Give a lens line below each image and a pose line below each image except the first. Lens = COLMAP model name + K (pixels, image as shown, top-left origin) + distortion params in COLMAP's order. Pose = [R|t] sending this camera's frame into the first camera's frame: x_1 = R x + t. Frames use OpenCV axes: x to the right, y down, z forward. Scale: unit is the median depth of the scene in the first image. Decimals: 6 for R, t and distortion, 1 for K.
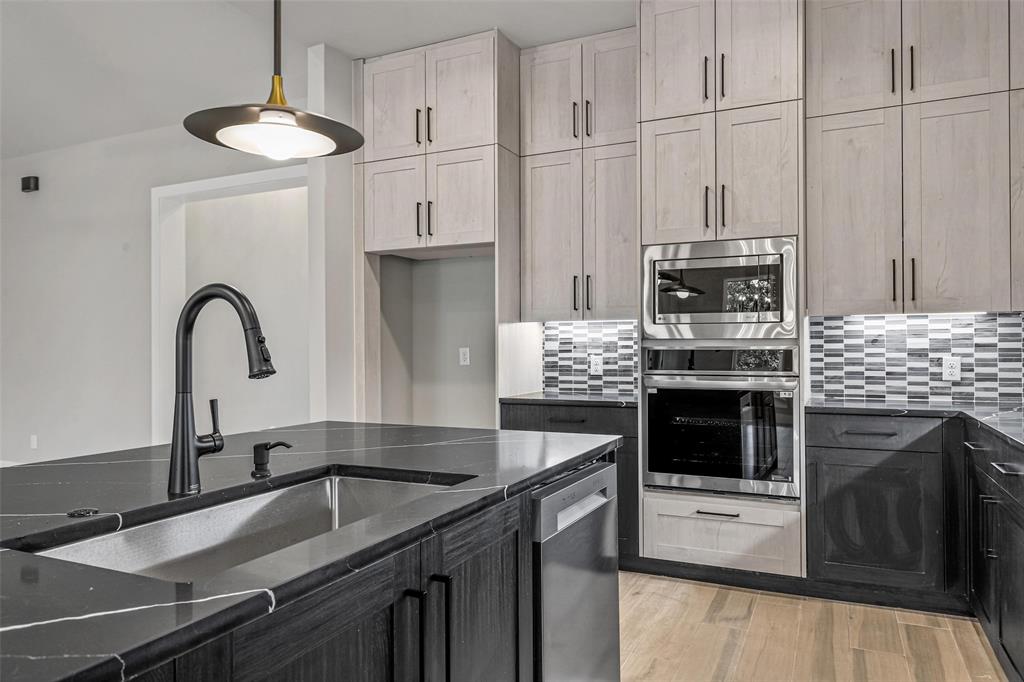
lens RADIAL K [[695.6, 0, 512.0], [0, 695.6, 341.0], [0, 0, 1]] dist [-0.001505, 0.000345]
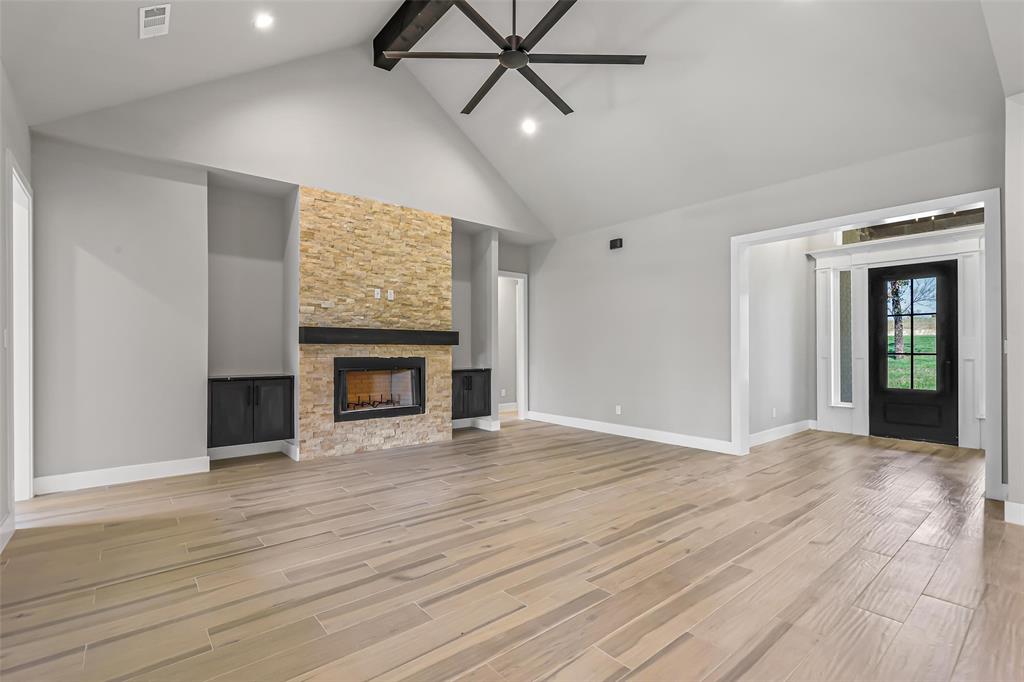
lens RADIAL K [[471.0, 0, 511.8], [0, 471.0, 348.7], [0, 0, 1]] dist [0.001550, 0.000255]
pose [[0.904654, 0.006701, -0.426094, -0.810954], [-0.003701, 0.999962, 0.007869, 0.001542], [0.426131, -0.005541, 0.904645, -0.091221]]
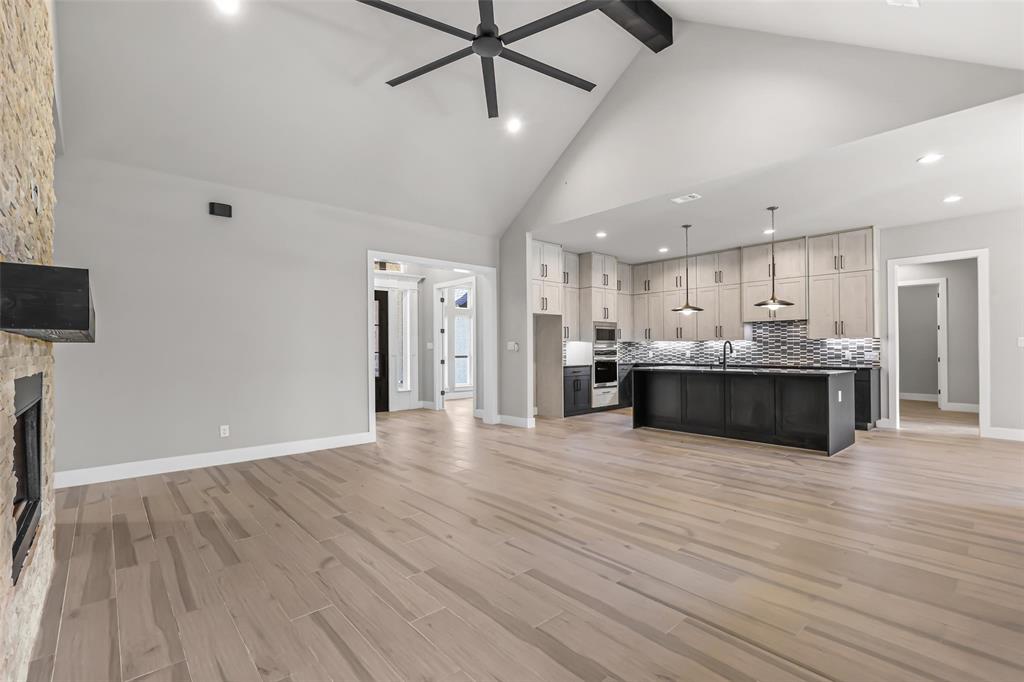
lens RADIAL K [[465.1, 0, 514.1], [0, 465.1, 345.1], [0, 0, 1]] dist [0.001061, 0.000202]
pose [[0.392161, 0.010879, 0.919832, -2.169346], [-0.004266, 0.999941, -0.010007, 0.011499], [-0.919887, 0.000000, 0.392184, 0.429861]]
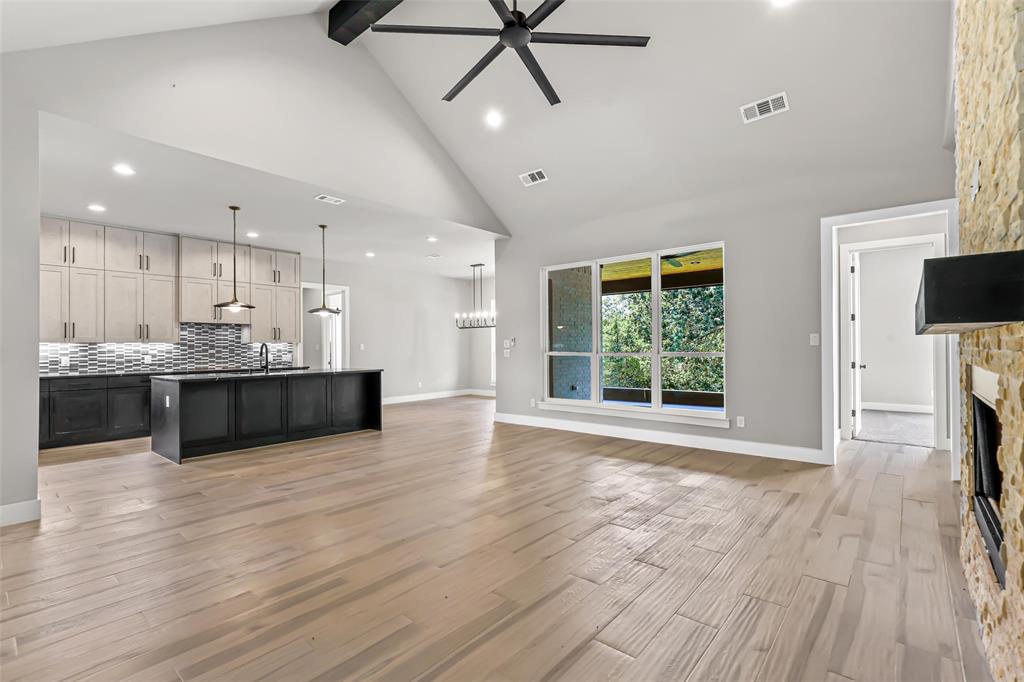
lens RADIAL K [[465.1, 0, 514.1], [0, 465.1, 345.1], [0, 0, 1]] dist [0.001061, 0.000202]
pose [[-0.965098, 0.016961, 0.261339, -1.511792], [0.013500, 0.999796, -0.015033, 0.017676], [-0.261541, -0.010980, -0.965130, 1.821833]]
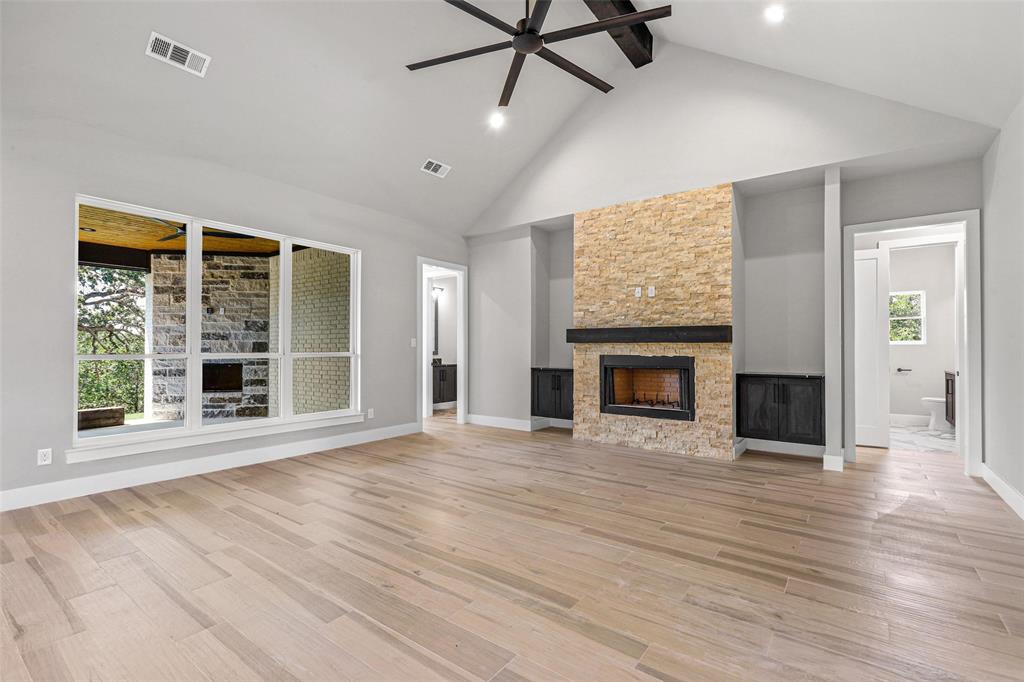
lens RADIAL K [[465.1, 0, 514.1], [0, 465.1, 345.1], [0, 0, 1]] dist [0.001061, 0.000202]
pose [[-0.205739, 0.000783, -0.978607, -0.273988], [0.008388, 0.999964, -0.000963, 0.007308], [0.978571, -0.008407, -0.205739, 1.054190]]
